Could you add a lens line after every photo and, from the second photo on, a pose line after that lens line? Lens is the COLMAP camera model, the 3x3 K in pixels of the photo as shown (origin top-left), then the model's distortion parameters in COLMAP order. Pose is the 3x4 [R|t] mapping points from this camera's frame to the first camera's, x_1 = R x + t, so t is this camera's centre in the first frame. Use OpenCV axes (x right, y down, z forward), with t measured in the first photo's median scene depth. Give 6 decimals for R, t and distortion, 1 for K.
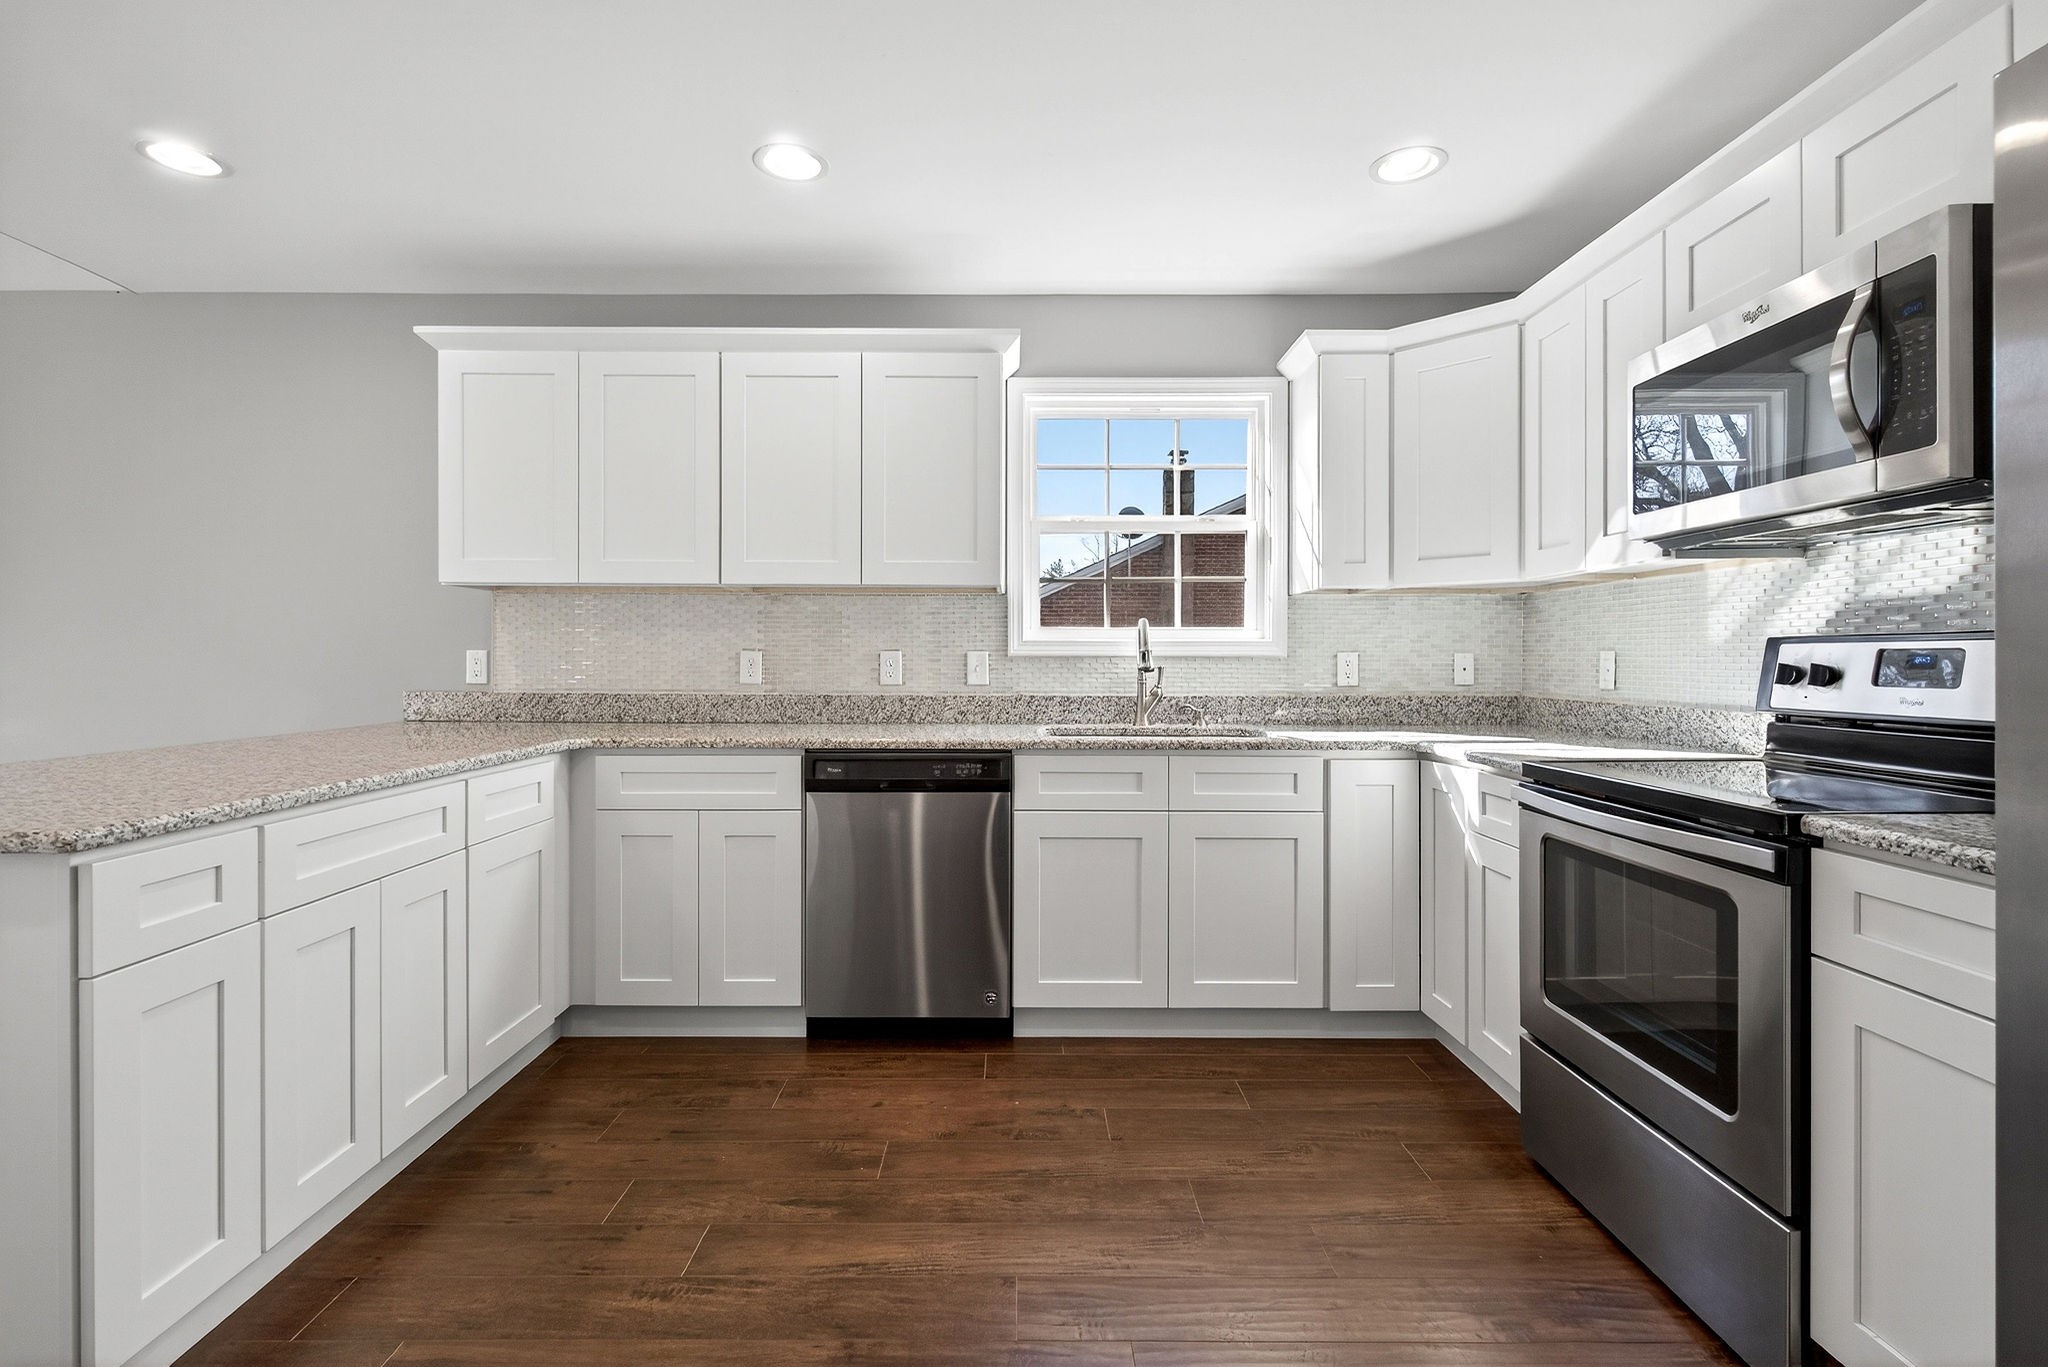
lens RADIAL K [[886.1, 0, 1021.2], [0, 886.1, 661.6], [0, 0, 1]] dist [0.000848, 0.000695]
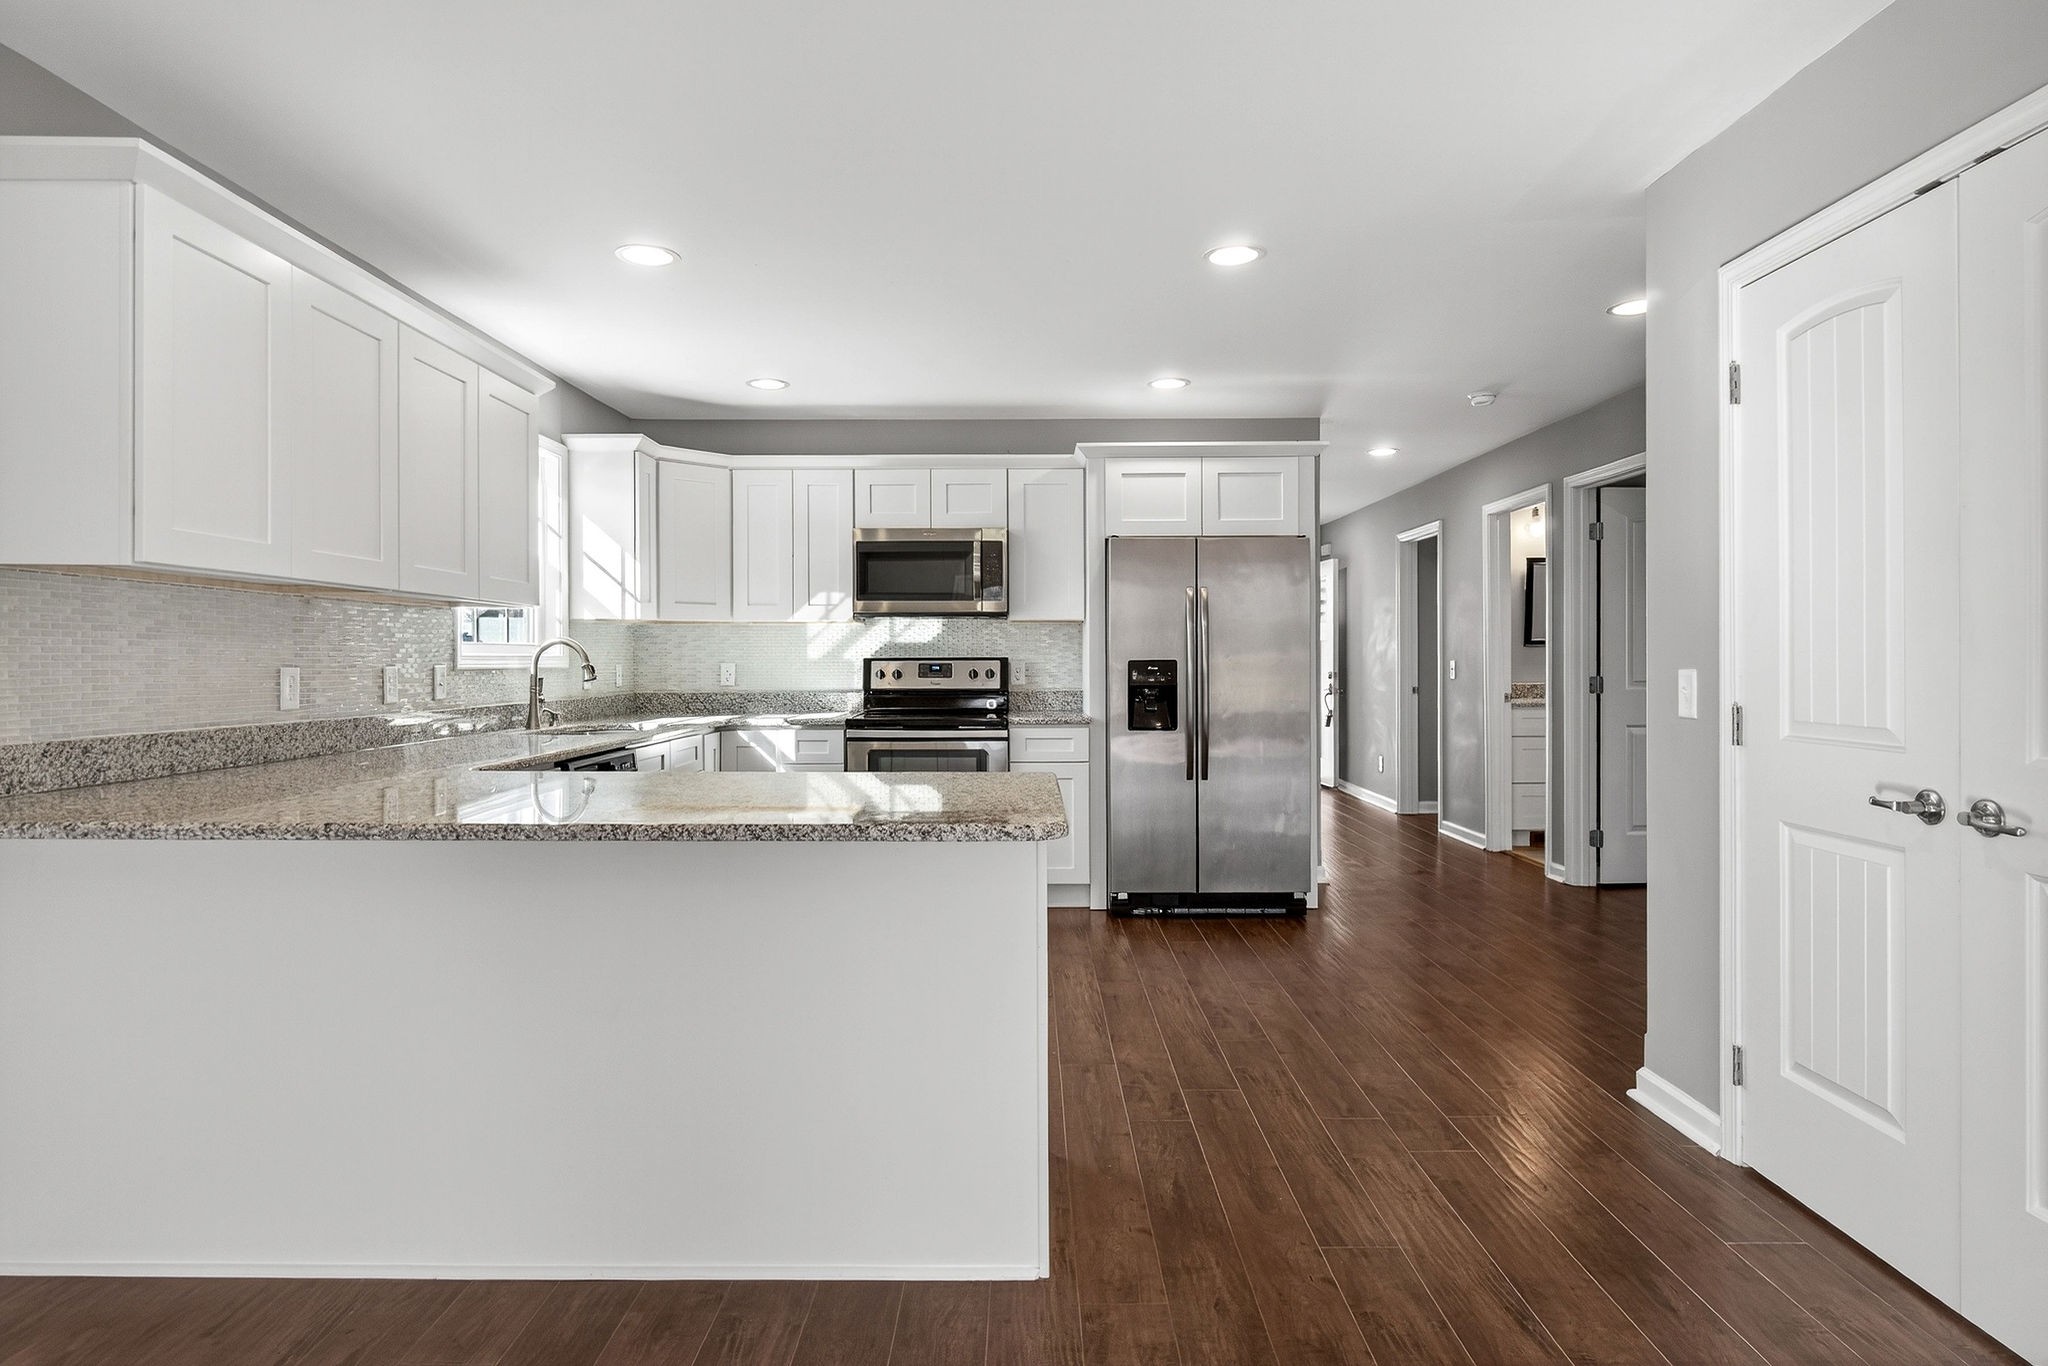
lens RADIAL K [[1109.4, 0, 1059.5], [0, 1109.4, 666.4], [0, 0, 1]] dist [0.033896, -0.002013]
pose [[-0.010122, -0.008345, 0.999914, -1.623362], [0.003813, 0.999958, 0.008384, -0.022343], [-0.999941, 0.003898, -0.010090, 0.426808]]
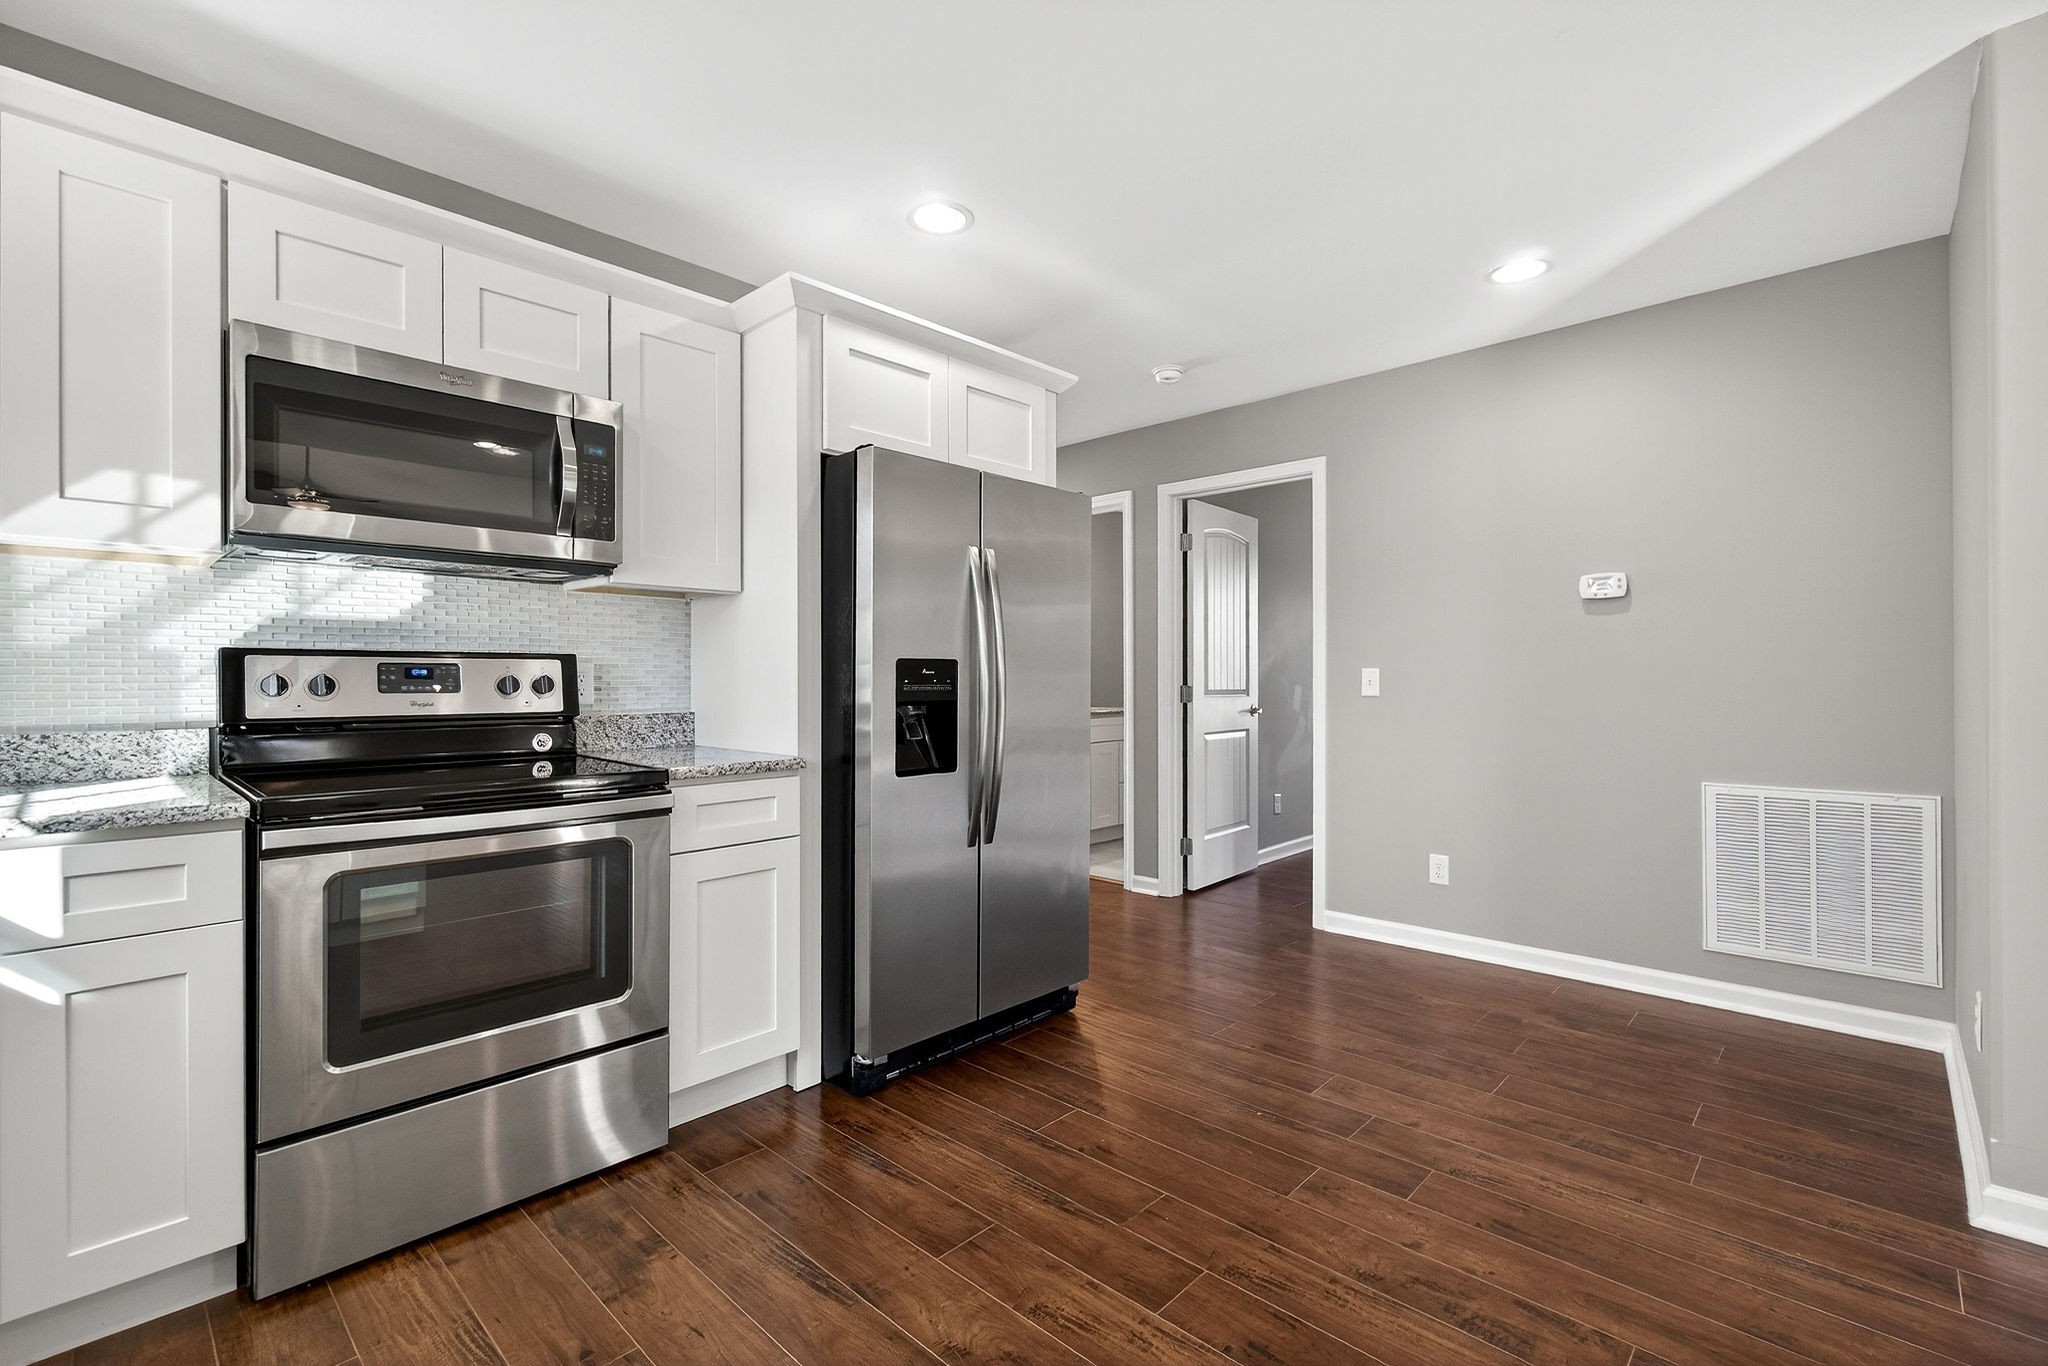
lens RADIAL K [[886.1, 0, 991.9], [0, 886.1, 684.2], [0, 0, 1]] dist [0.000848, 0.000695]
pose [[-0.708200, -0.004667, 0.705997, -0.353598], [0.000187, 0.999977, 0.006798, 0.005036], [-0.706012, 0.004946, -0.708182, 0.882465]]
